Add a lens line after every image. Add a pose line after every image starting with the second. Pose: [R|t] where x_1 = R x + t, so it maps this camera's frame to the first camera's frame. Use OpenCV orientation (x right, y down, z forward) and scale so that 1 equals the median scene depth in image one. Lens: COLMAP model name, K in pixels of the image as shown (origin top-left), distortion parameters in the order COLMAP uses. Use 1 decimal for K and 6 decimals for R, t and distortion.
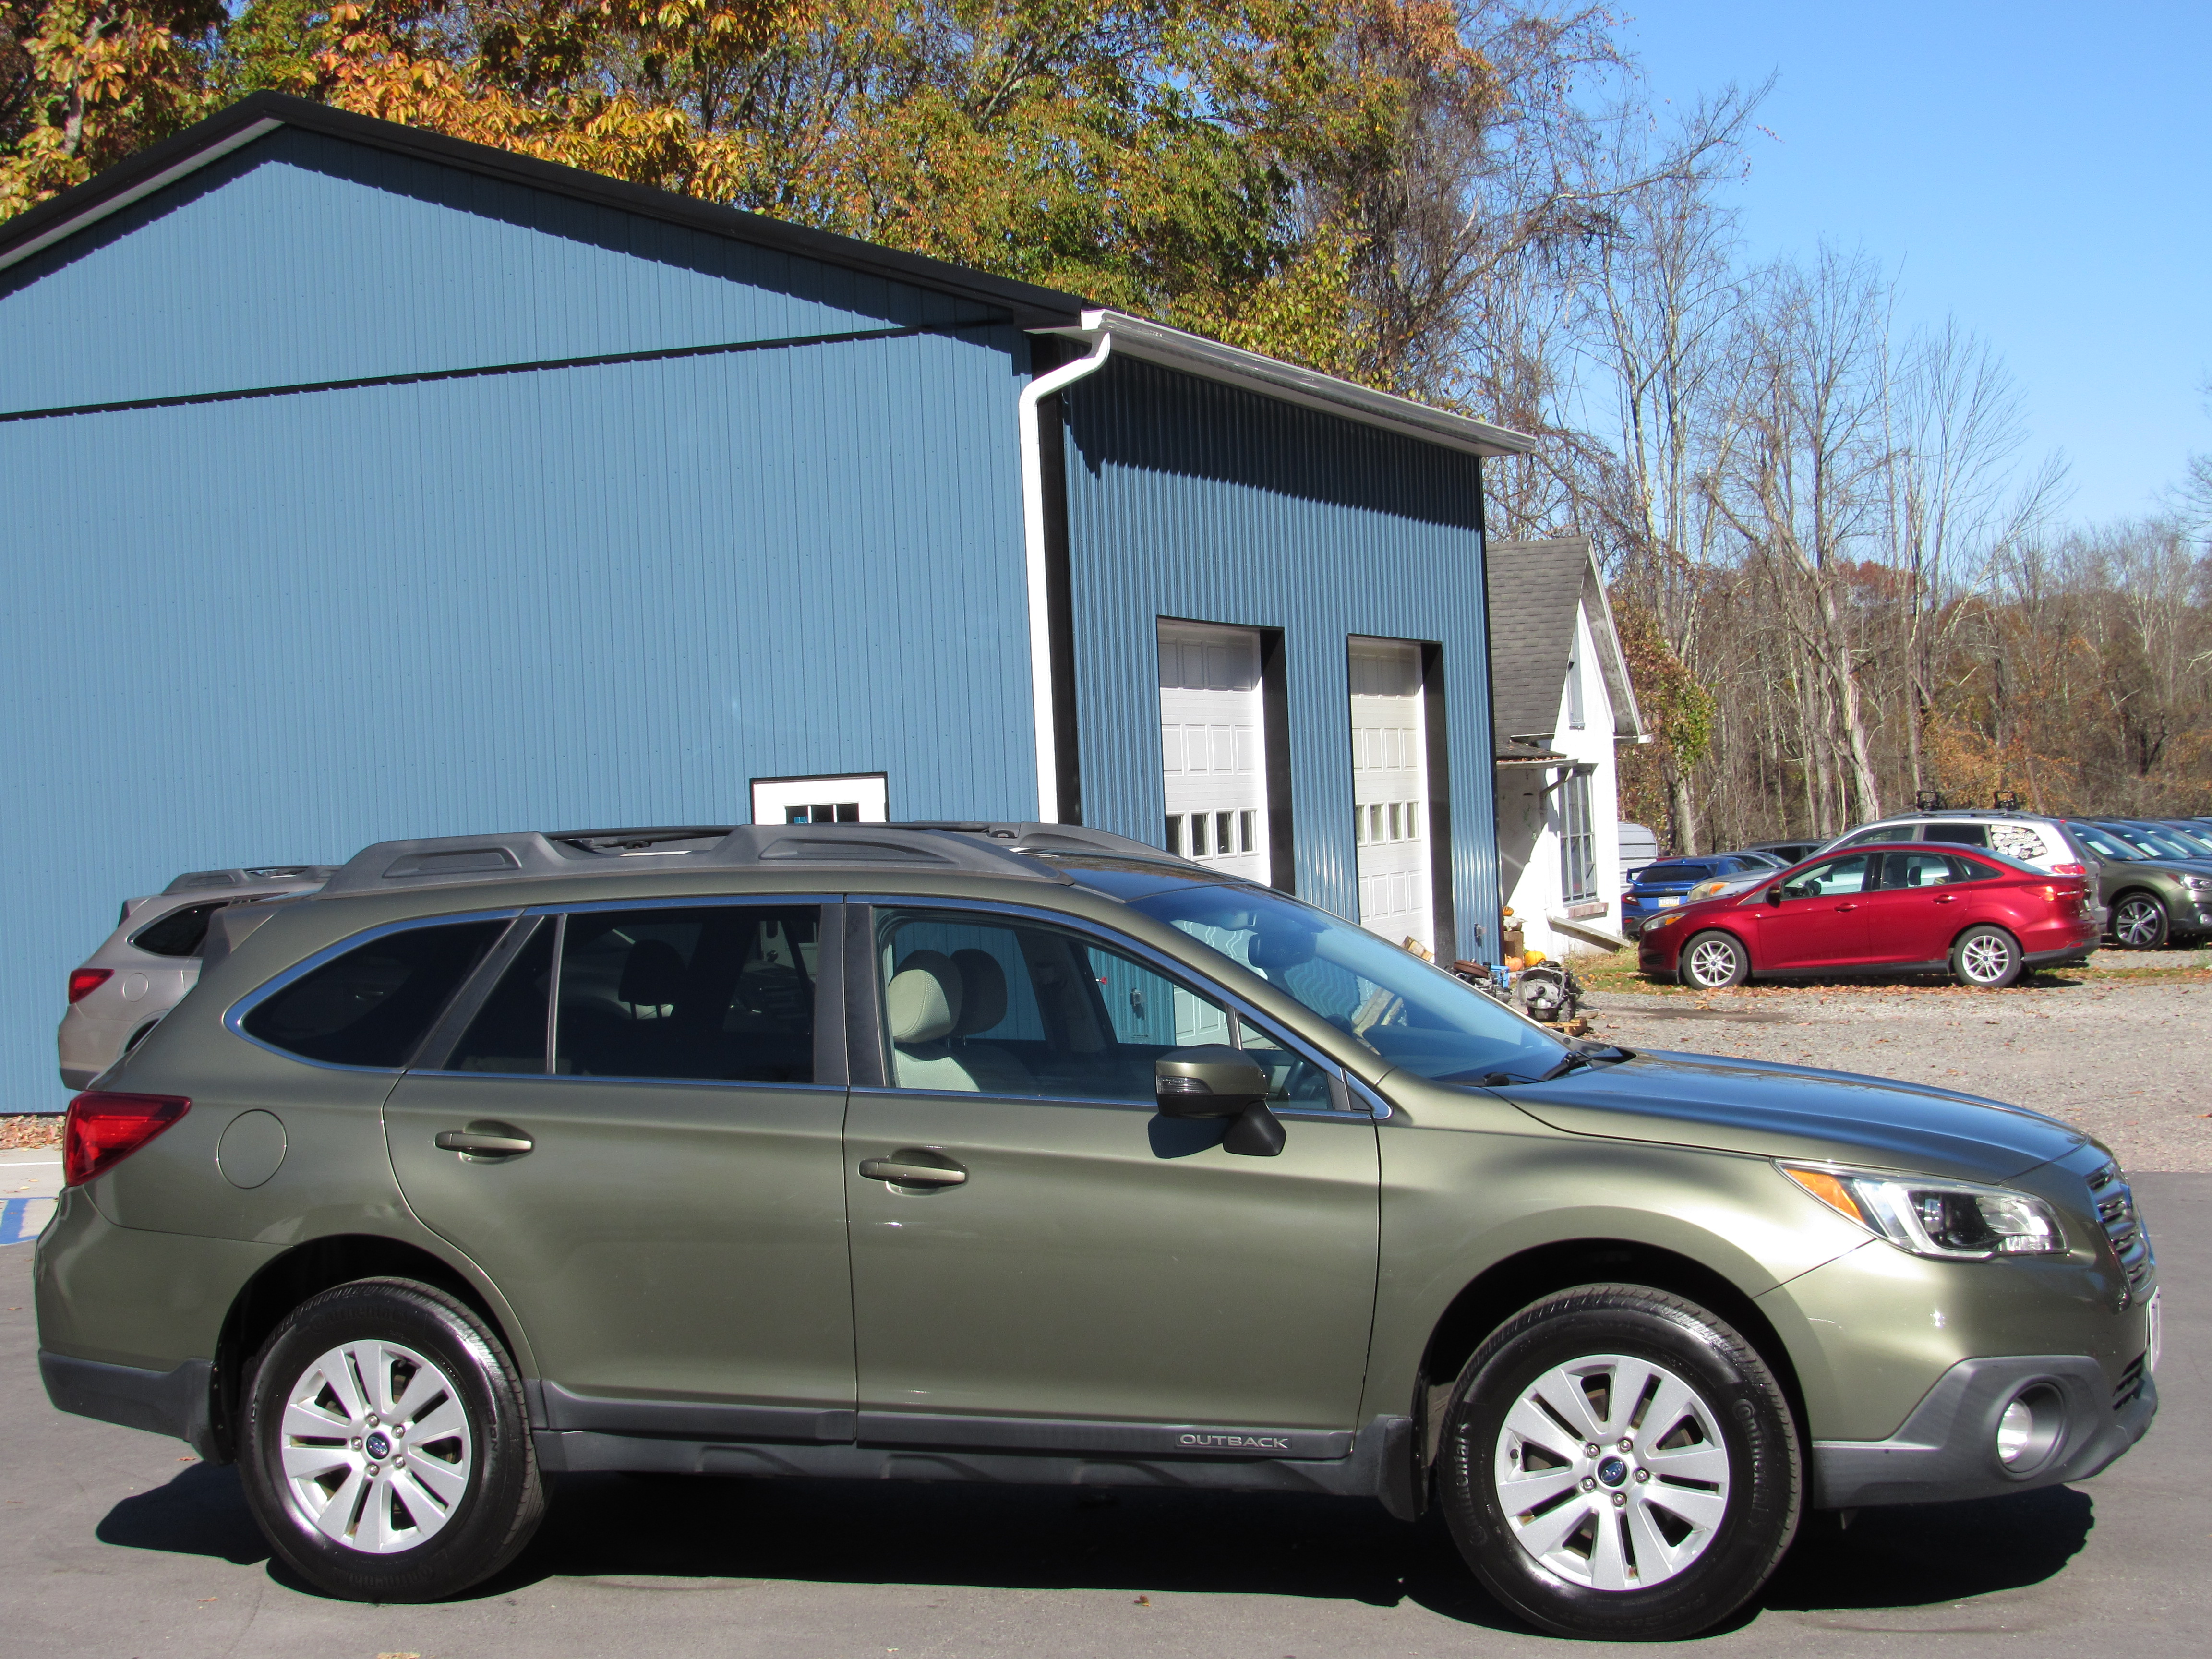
lens RADIAL K [[4039.8, 0, 1112.4], [0, 4039.8, 858.1], [0, 0, 1]] dist [-0.169192, 0.348281]
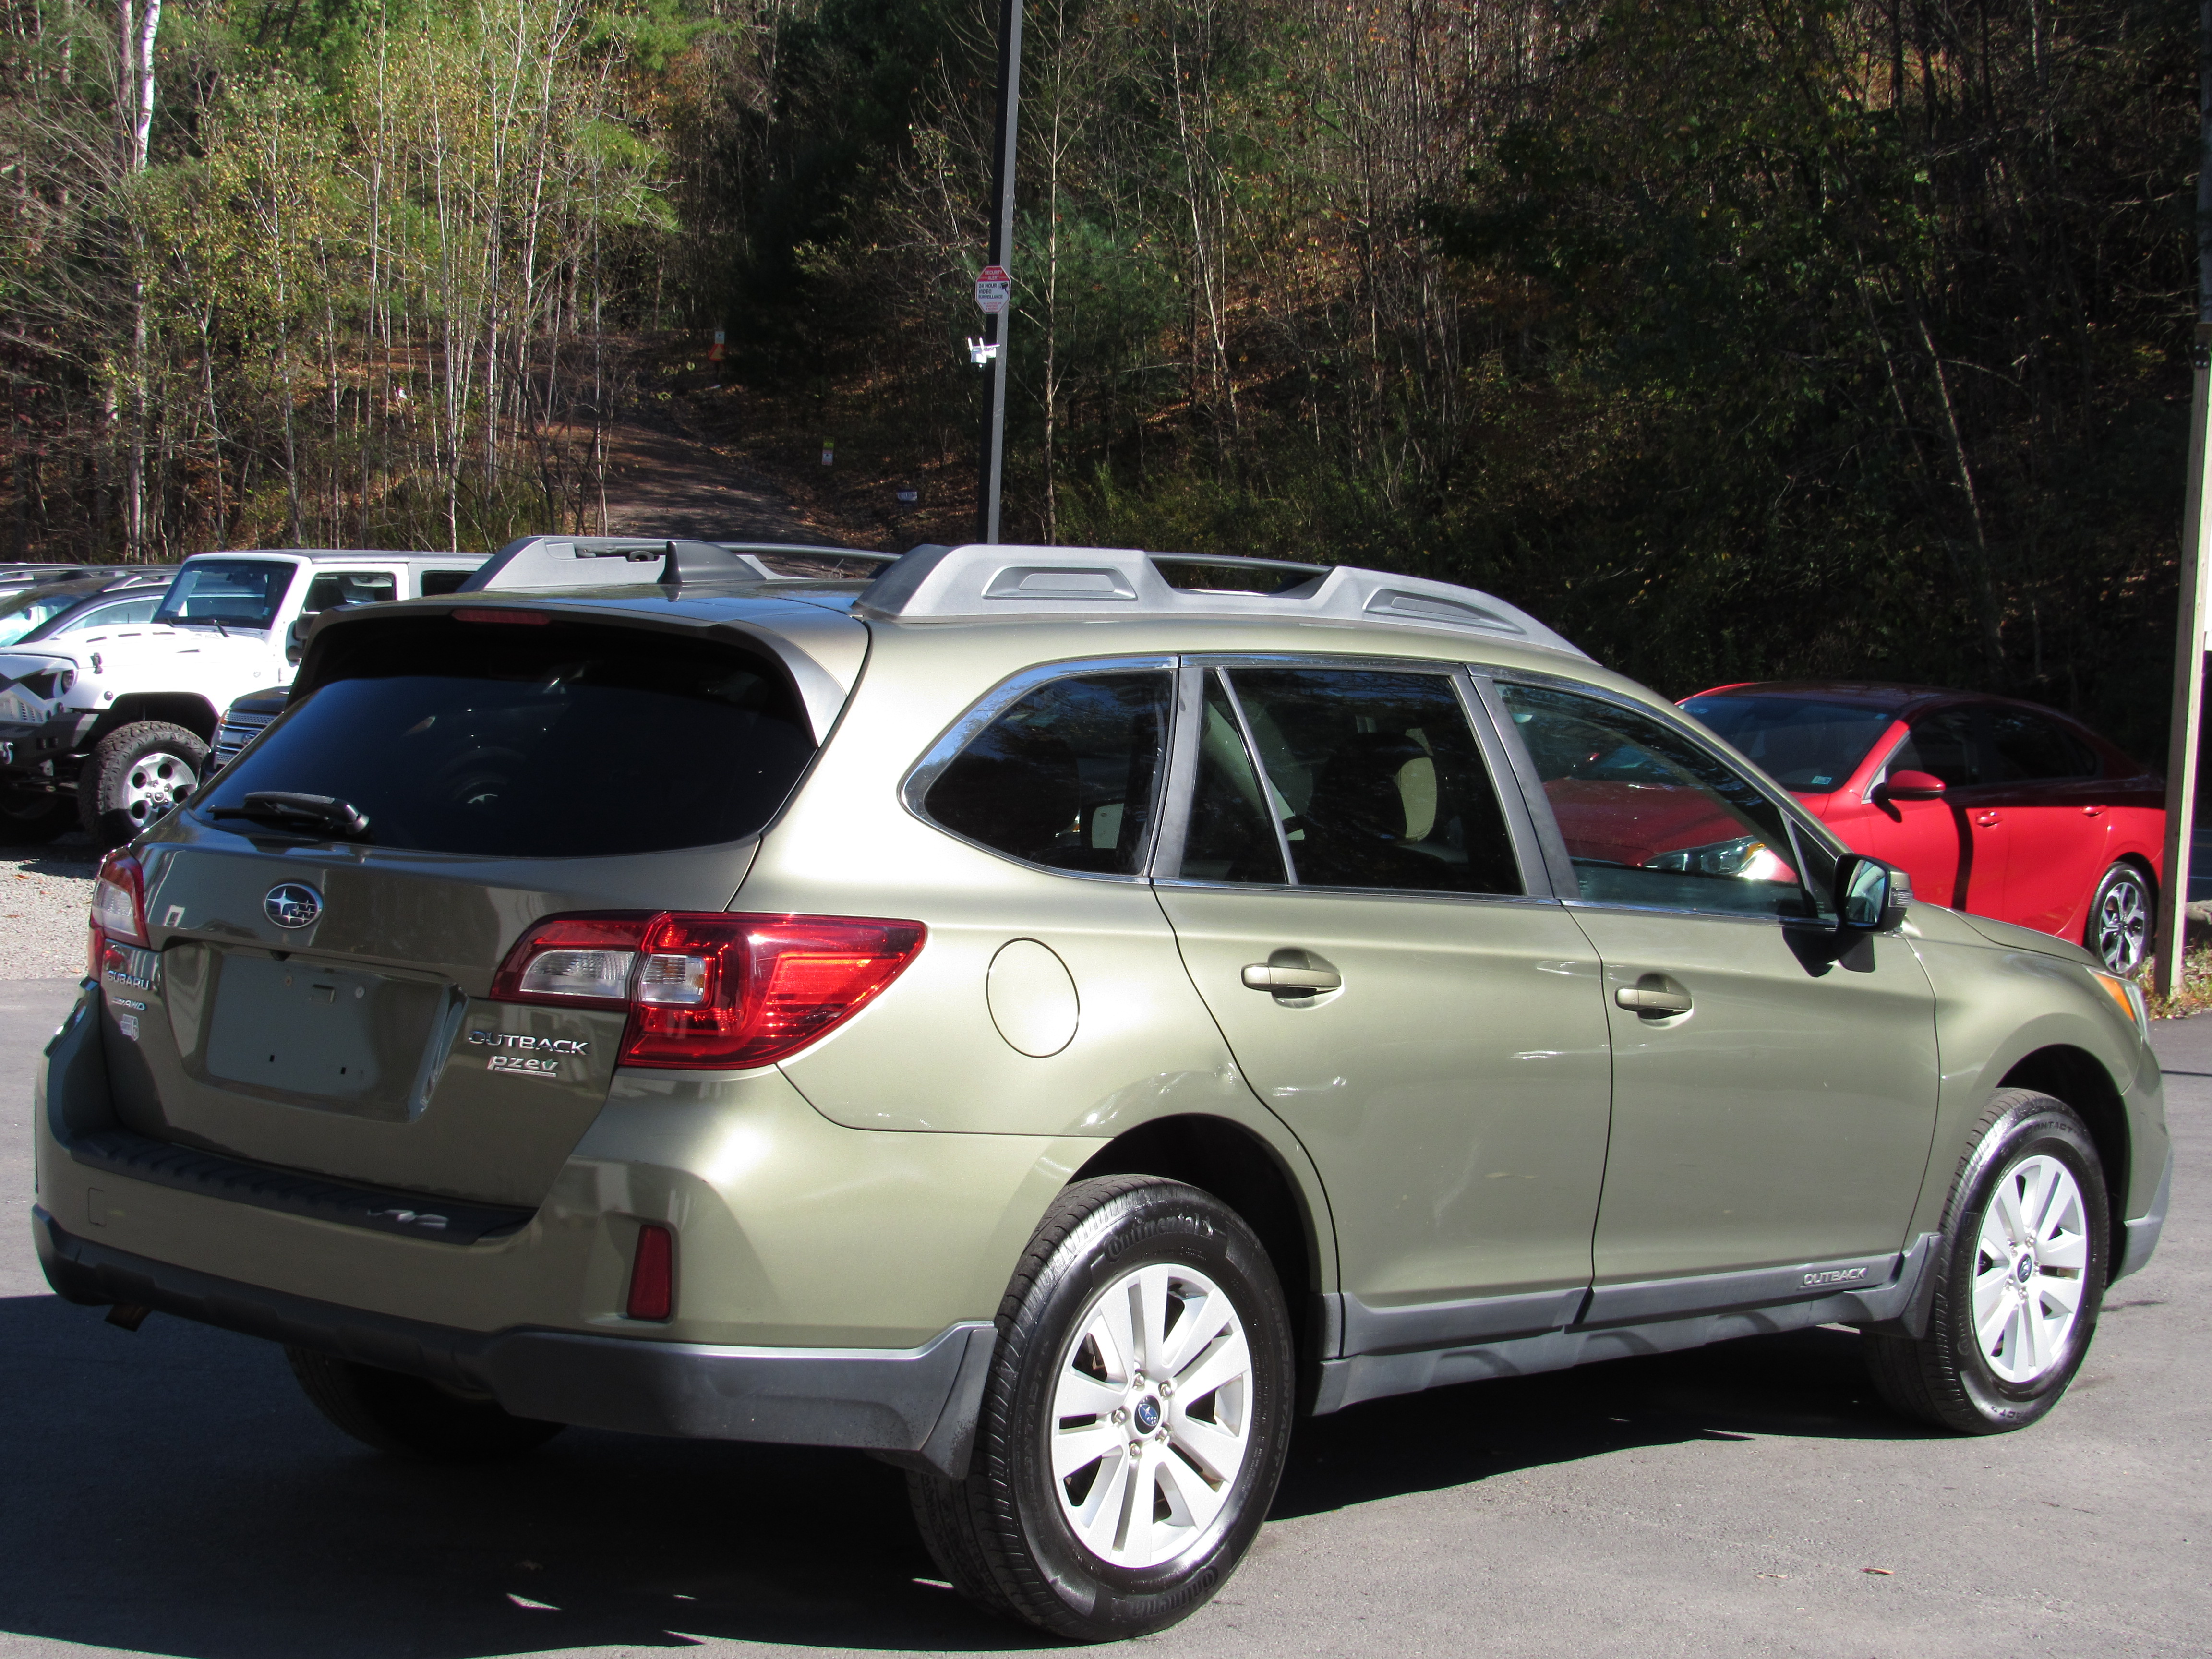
lens RADIAL K [[4033.7, 0, 1098.9], [0, 4033.7, 865.8], [0, 0, 1]] dist [-0.174167, 0.295409]
pose [[0.405777, 0.004483, 0.913961, -0.276899], [-0.053854, 0.998368, 0.019013, 0.012586], [-0.912384, -0.056935, 0.405356, 0.242208]]
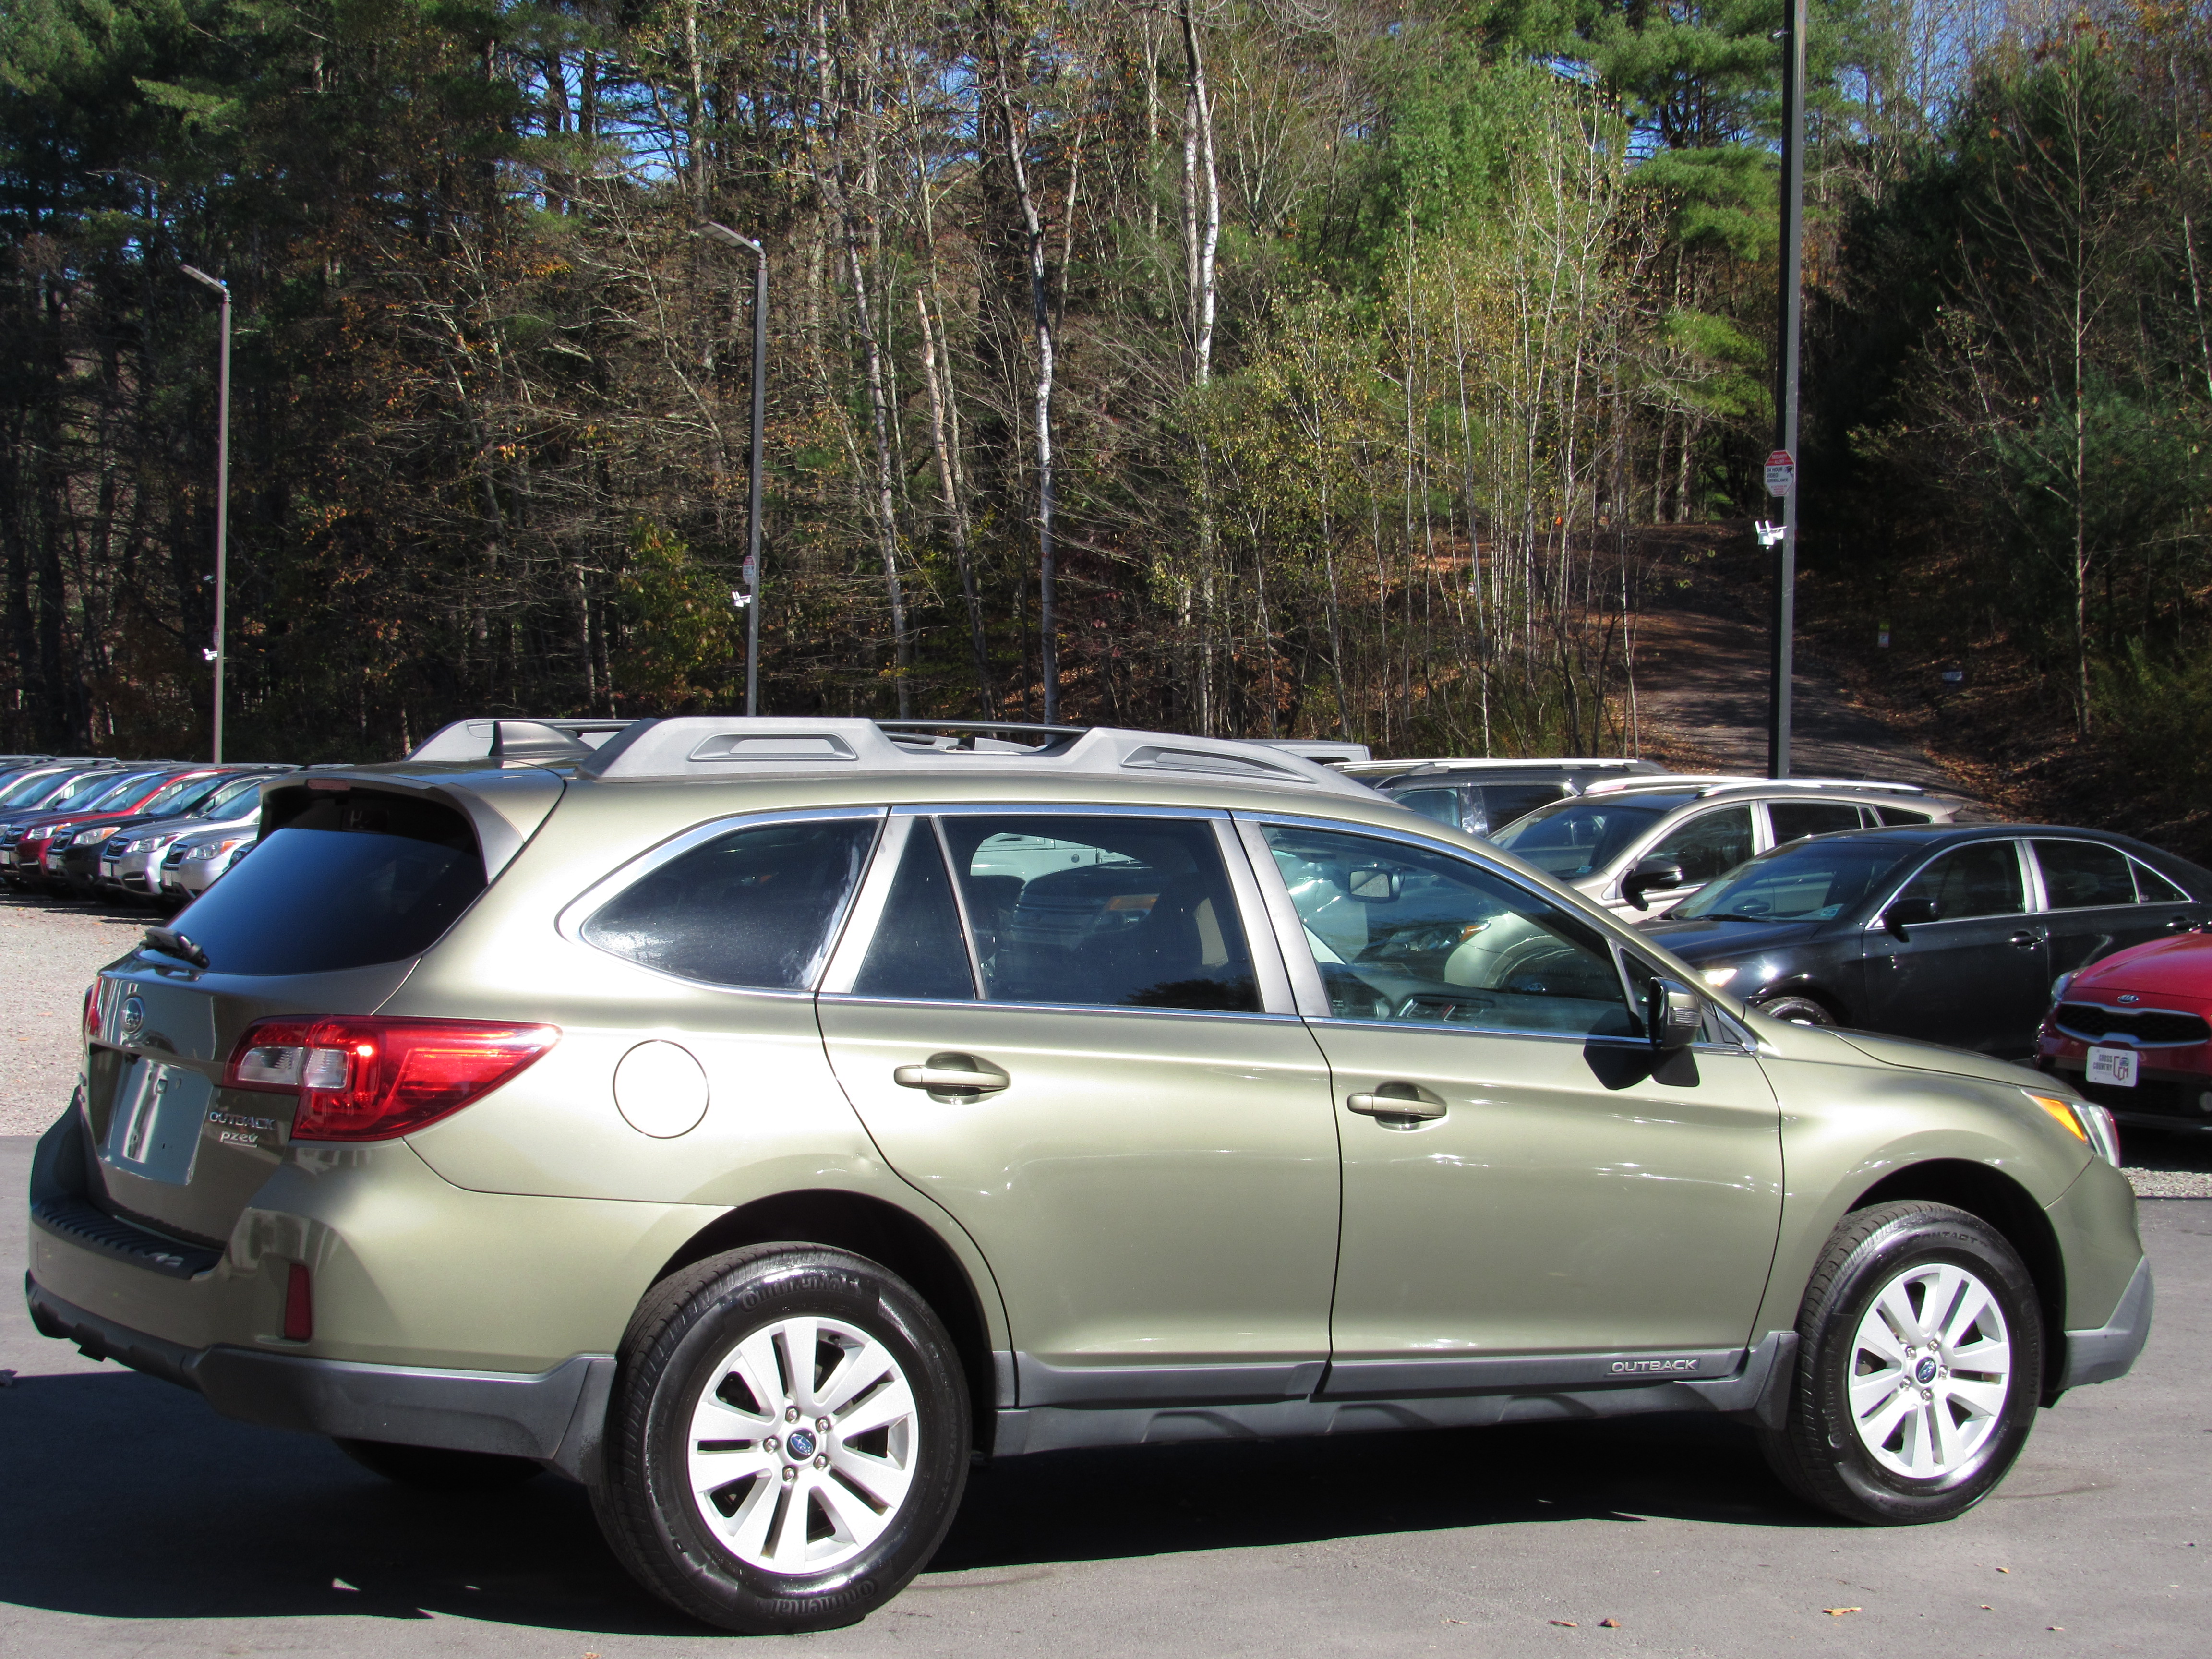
lens RADIAL K [[4033.7, 0, 1098.9], [0, 4033.7, 865.8], [0, 0, 1]] dist [-0.174167, 0.295409]
pose [[0.657804, 0.038945, 0.752182, -0.258009], [-0.043988, 0.998944, -0.013253, 0.011663], [-0.751903, -0.024369, 0.658823, 0.135417]]
